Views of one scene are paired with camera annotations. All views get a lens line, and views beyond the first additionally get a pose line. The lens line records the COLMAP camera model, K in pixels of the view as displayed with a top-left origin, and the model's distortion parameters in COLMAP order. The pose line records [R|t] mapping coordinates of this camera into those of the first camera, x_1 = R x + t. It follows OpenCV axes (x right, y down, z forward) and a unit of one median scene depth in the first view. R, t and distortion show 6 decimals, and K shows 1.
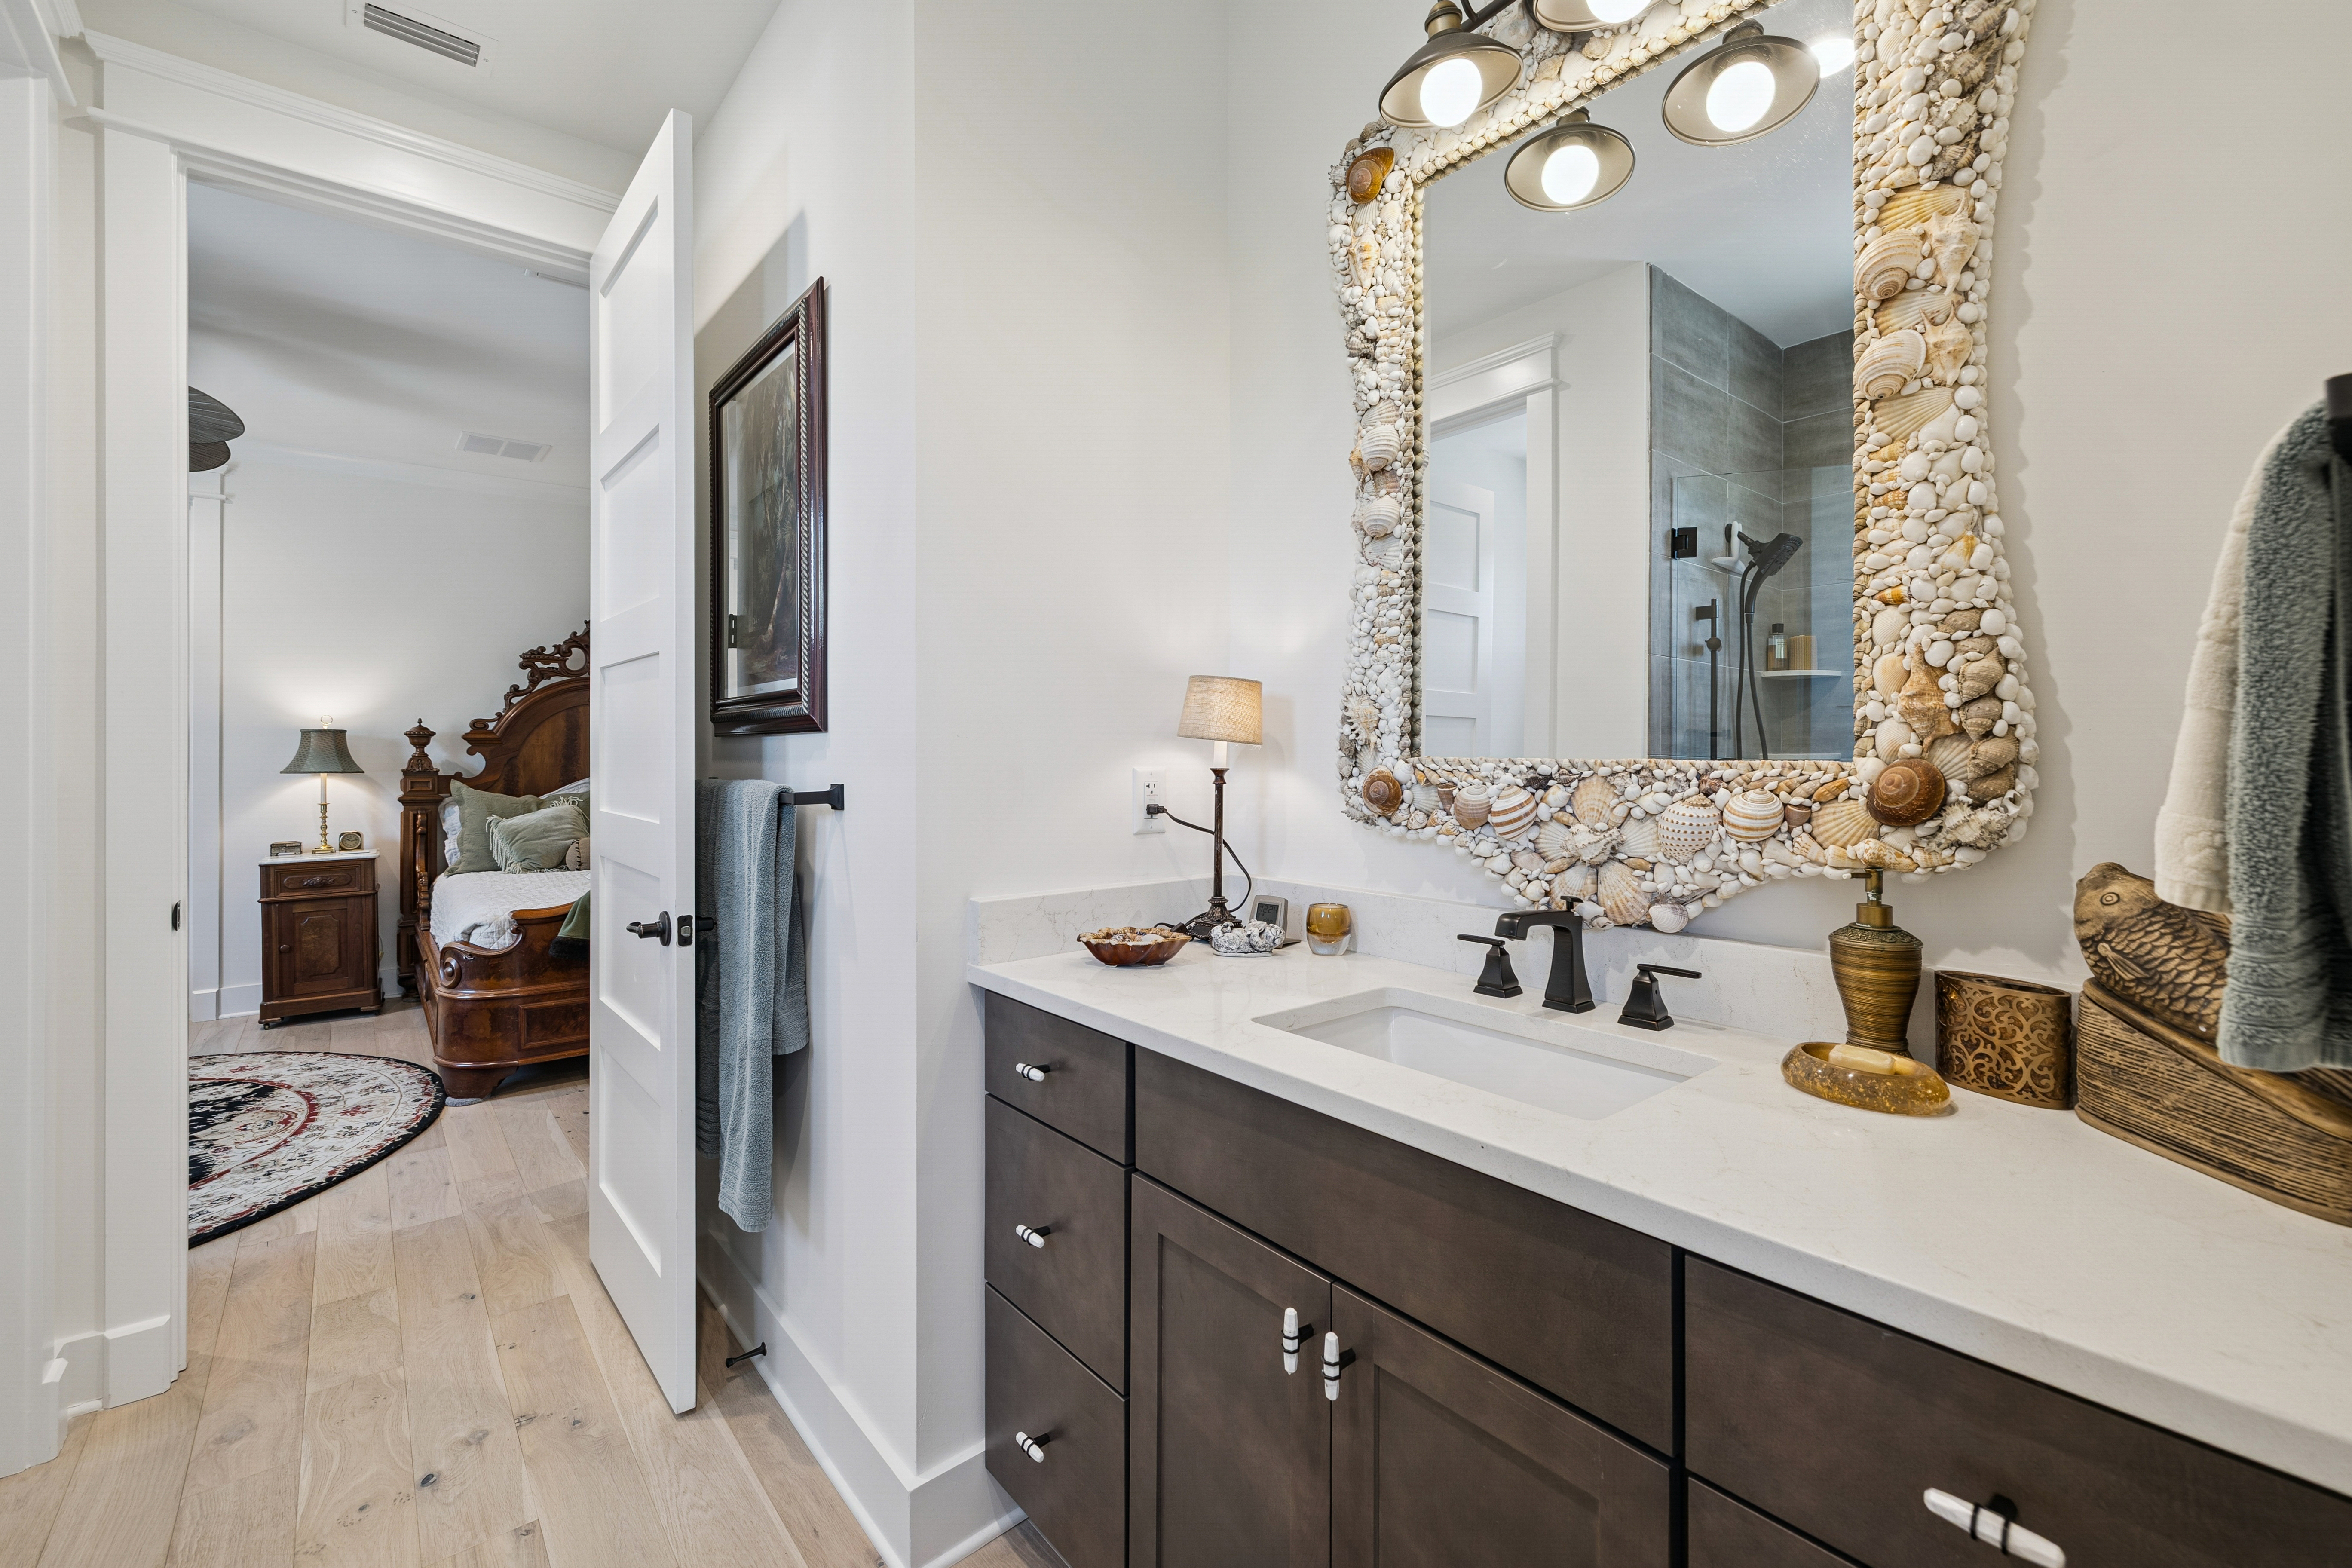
lens RADIAL K [[1008.5, 0, 1171.8], [0, 1008.5, 762.1], [0, 0, 1]] dist [0.011407, 0.000290]
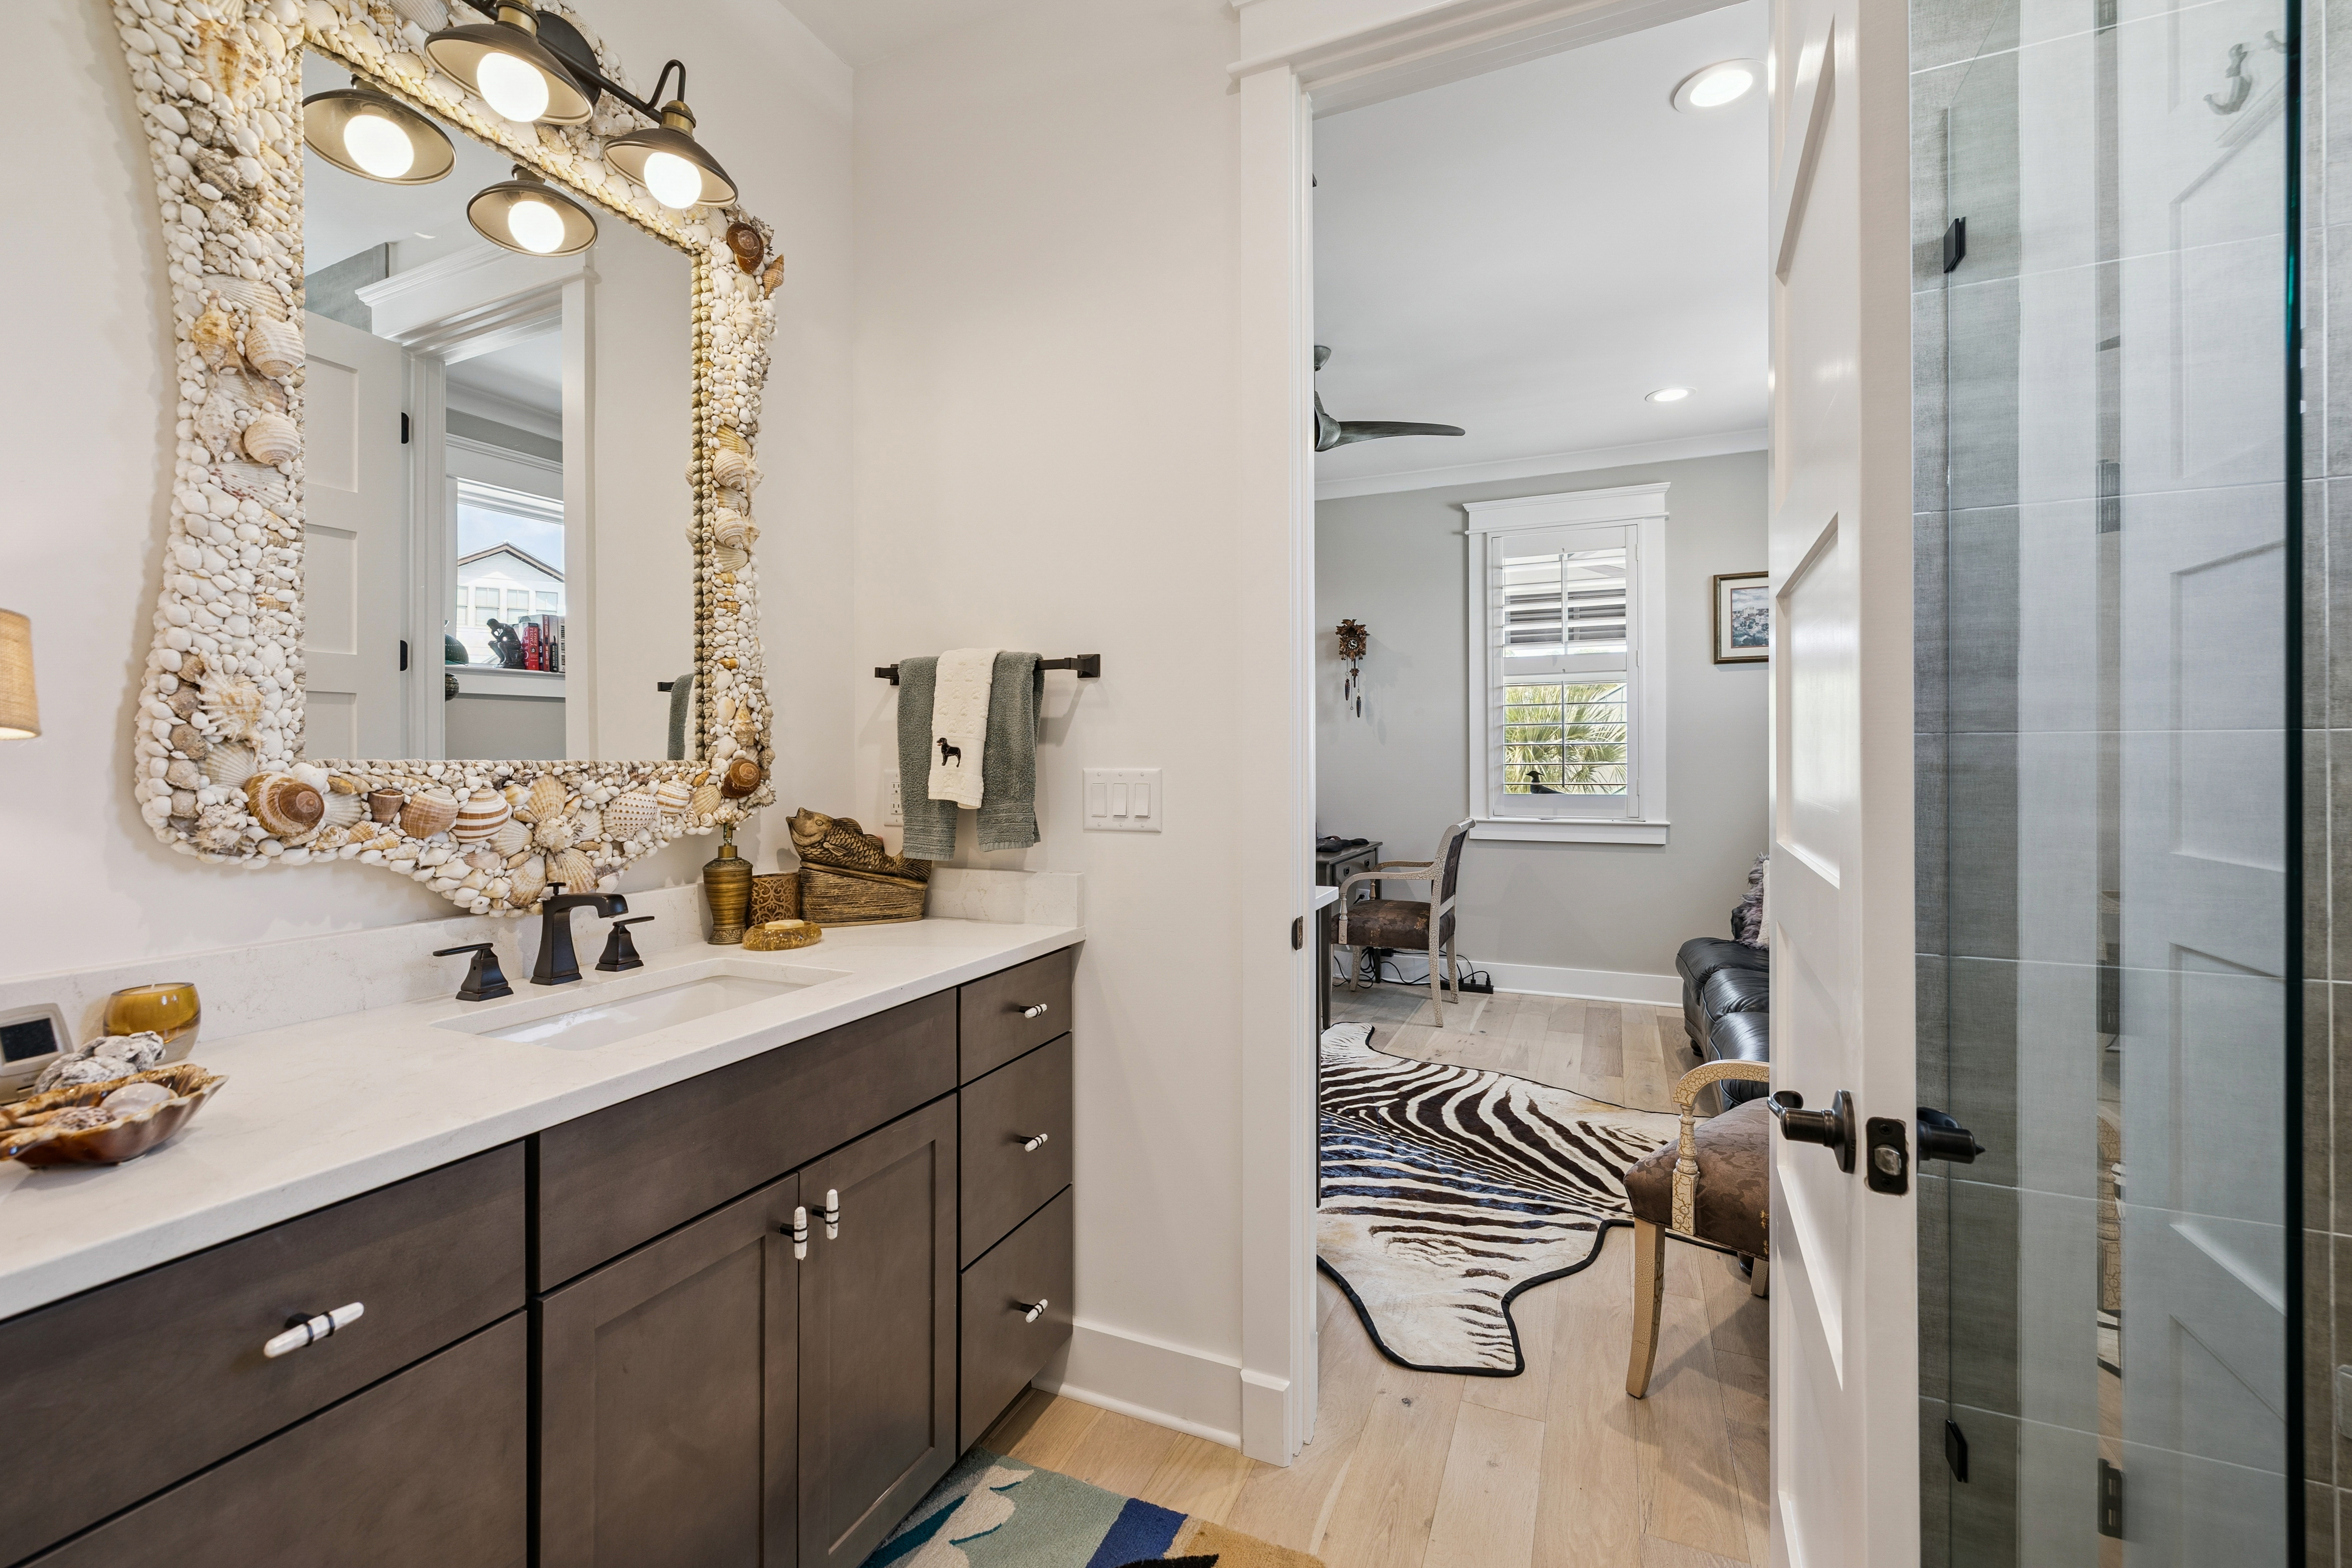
lens RADIAL K [[1008.5, 0, 1170.7], [0, 1008.5, 764.2], [0, 0, 1]] dist [0.011407, 0.000290]
pose [[-0.453451, -0.008298, 0.891243, -0.967620], [0.005725, 0.999909, 0.012222, -0.009091], [-0.891263, 0.010645, -0.453362, 0.943768]]
